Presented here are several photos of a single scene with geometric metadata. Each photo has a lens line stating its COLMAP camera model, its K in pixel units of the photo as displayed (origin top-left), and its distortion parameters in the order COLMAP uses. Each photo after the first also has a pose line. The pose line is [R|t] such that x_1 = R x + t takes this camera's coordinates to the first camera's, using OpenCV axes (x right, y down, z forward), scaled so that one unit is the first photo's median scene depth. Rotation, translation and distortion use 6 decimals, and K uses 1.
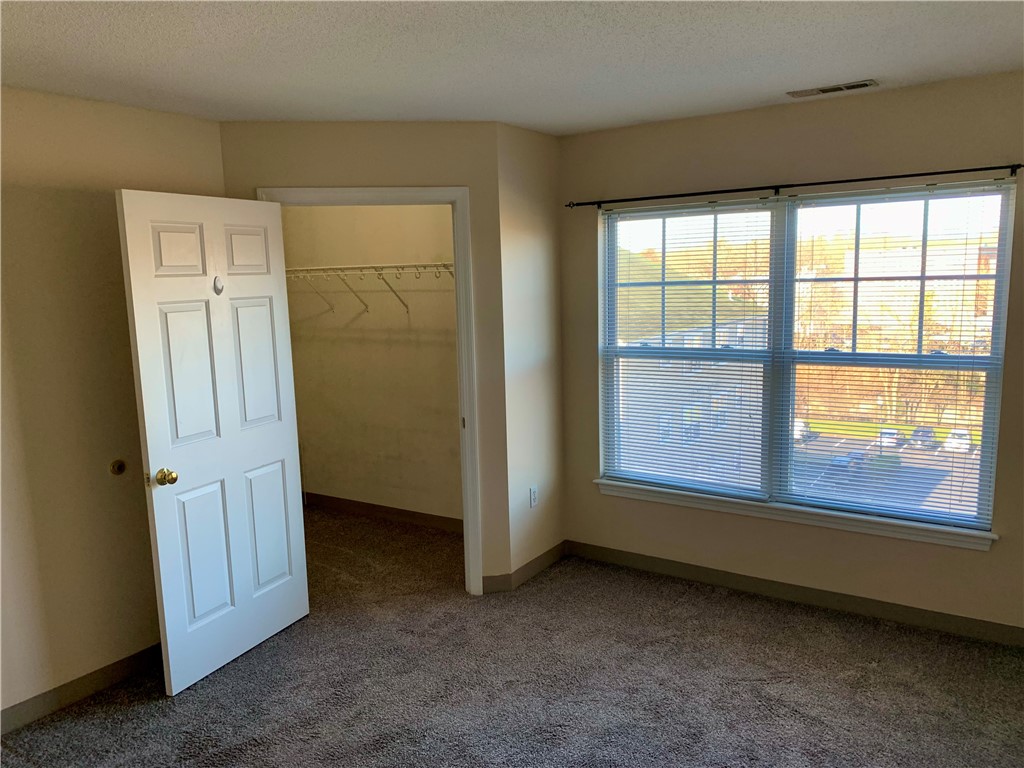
lens RADIAL K [[785.3, 0, 513.5], [0, 785.3, 391.7], [0, 0, 1]] dist [0.068295, -0.089127]
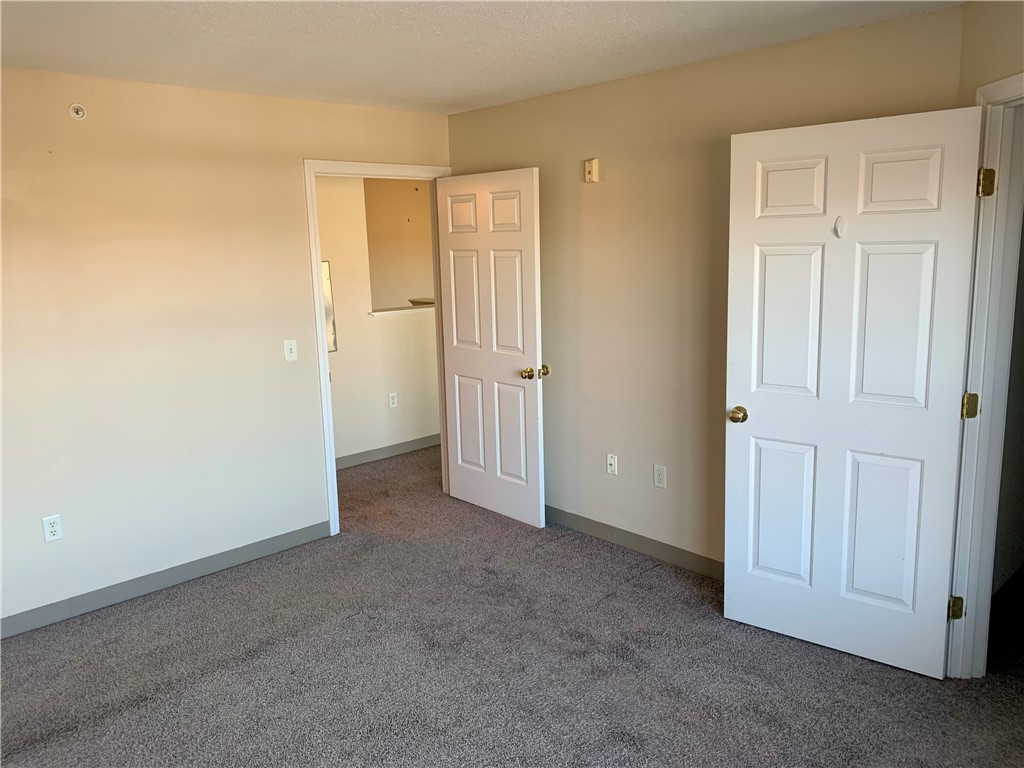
lens RADIAL K [[785.3, 0, 510.7], [0, 785.3, 379.0], [0, 0, 1]] dist [0.068295, -0.089127]
pose [[-0.223120, 0.202940, -0.953432, 0.499197], [-0.116836, 0.965470, 0.232844, -0.118488], [0.967764, 0.163348, -0.191705, 0.754402]]
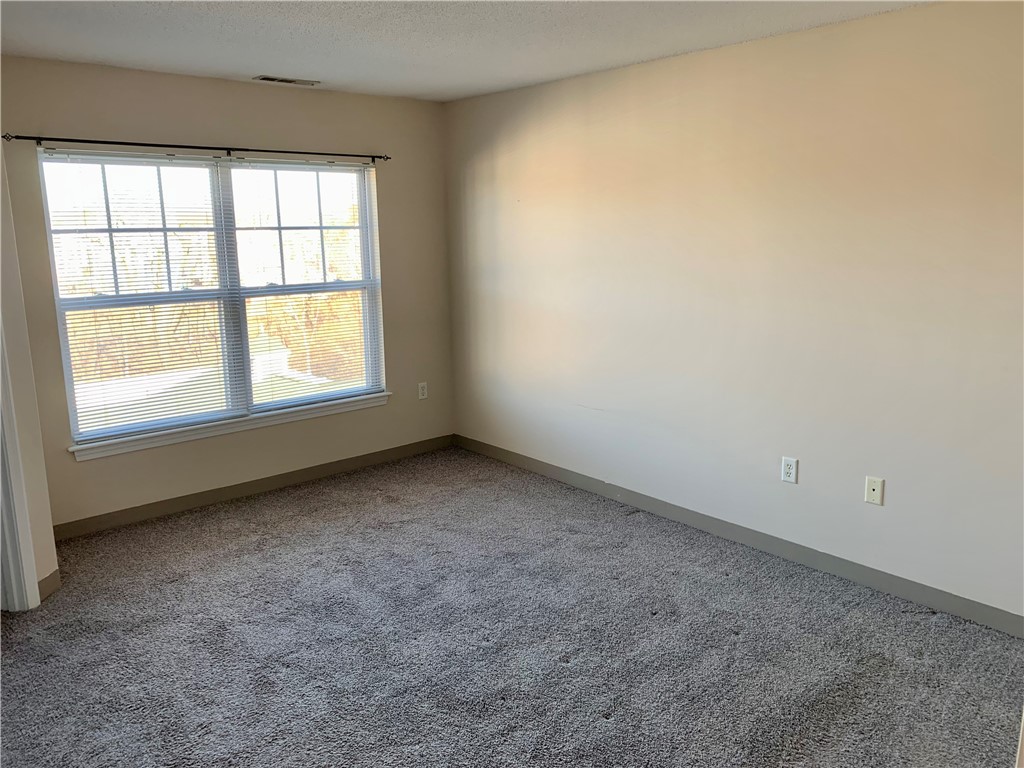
lens RADIAL K [[785.3, 0, 512.2], [0, 785.3, 376.3], [0, 0, 1]] dist [0.068295, -0.089127]
pose [[0.261525, -0.161871, 0.951526, -0.745651], [0.145200, 0.981216, 0.127014, -0.012779], [-0.954213, 0.104944, 0.280116, 0.296201]]
